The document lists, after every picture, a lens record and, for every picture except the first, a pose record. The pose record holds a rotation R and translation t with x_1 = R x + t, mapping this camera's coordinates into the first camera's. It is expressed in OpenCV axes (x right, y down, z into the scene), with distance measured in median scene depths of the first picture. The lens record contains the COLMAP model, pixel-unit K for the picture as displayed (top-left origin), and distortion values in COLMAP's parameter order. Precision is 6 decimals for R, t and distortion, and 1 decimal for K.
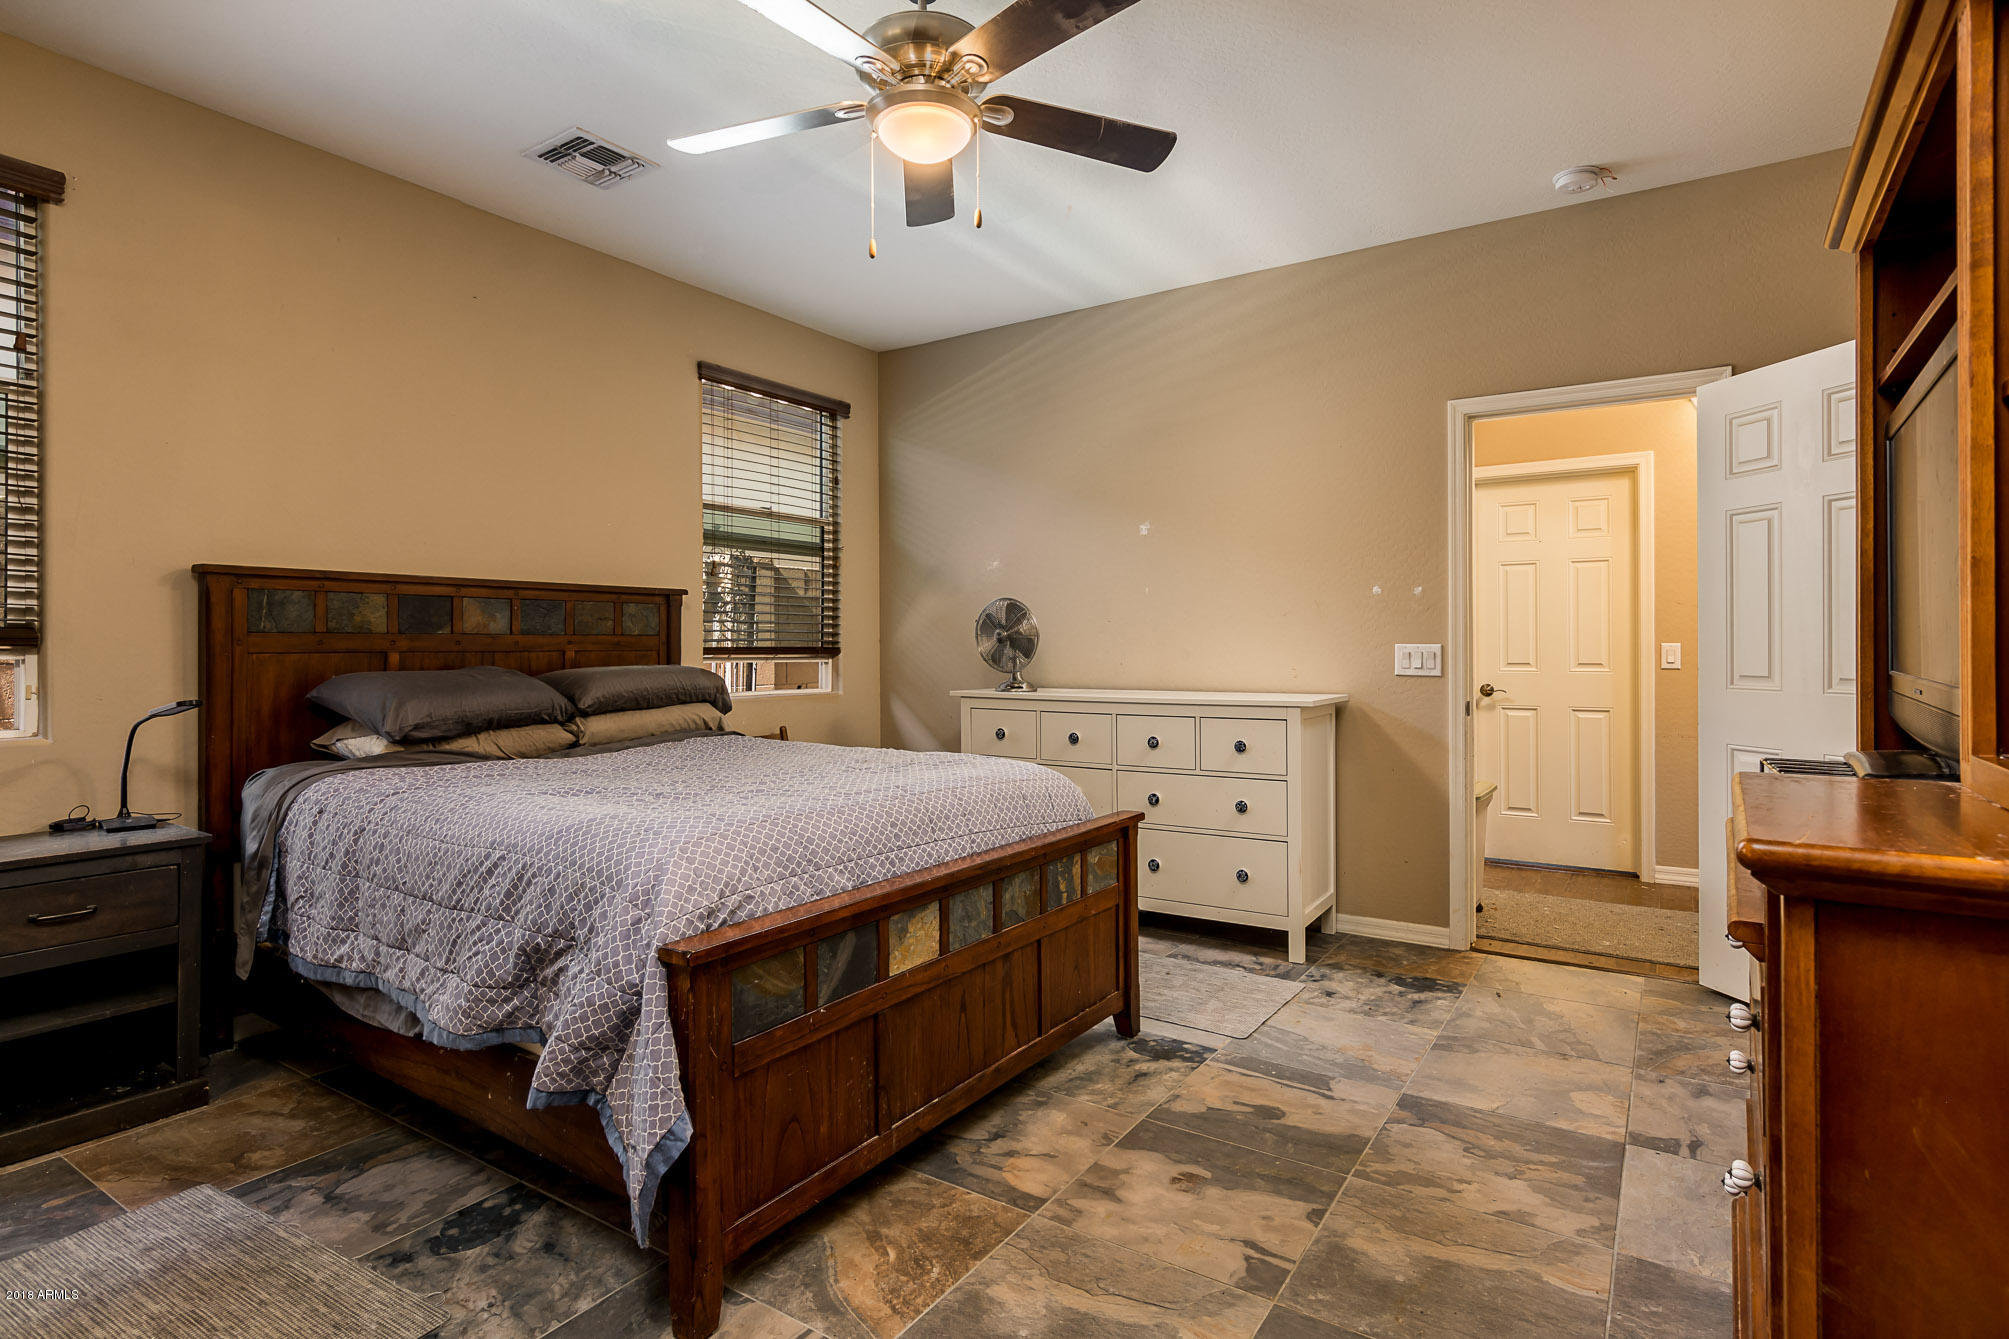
lens RADIAL K [[1020.9, 0, 1010.8], [0, 1020.9, 644.3], [0, 0, 1]] dist [0.005461, -0.000715]
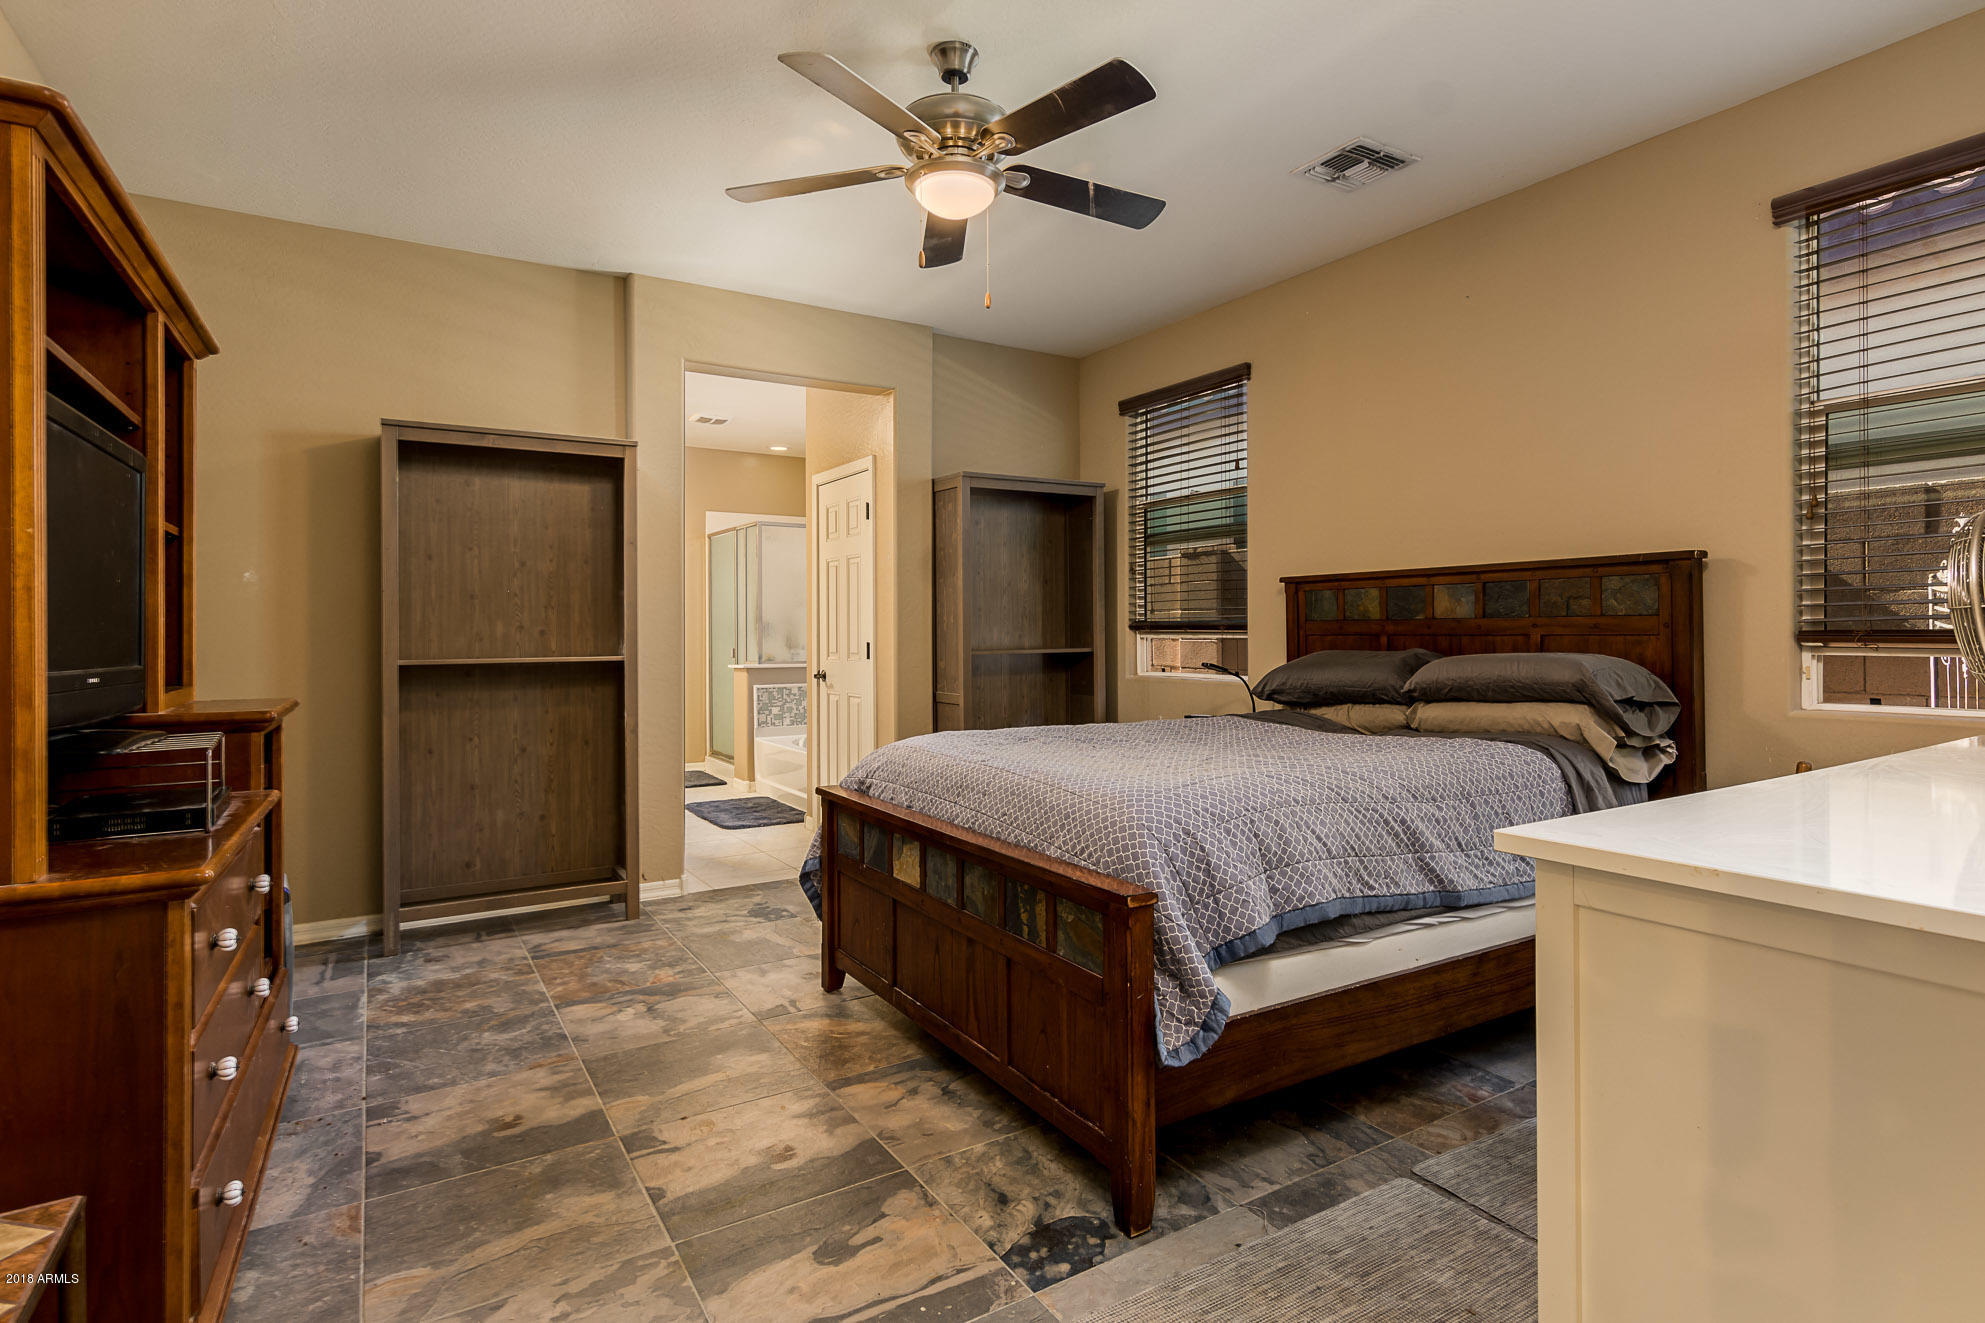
lens RADIAL K [[1008.7, 0, 998.7], [0, 1008.7, 636.6], [0, 0, 1]] dist [0.005461, -0.000715]
pose [[-0.420222, 0.007937, -0.907386, 0.857258], [0.006607, 0.999962, 0.005686, -0.000280], [0.907397, -0.003606, -0.420259, 1.397214]]
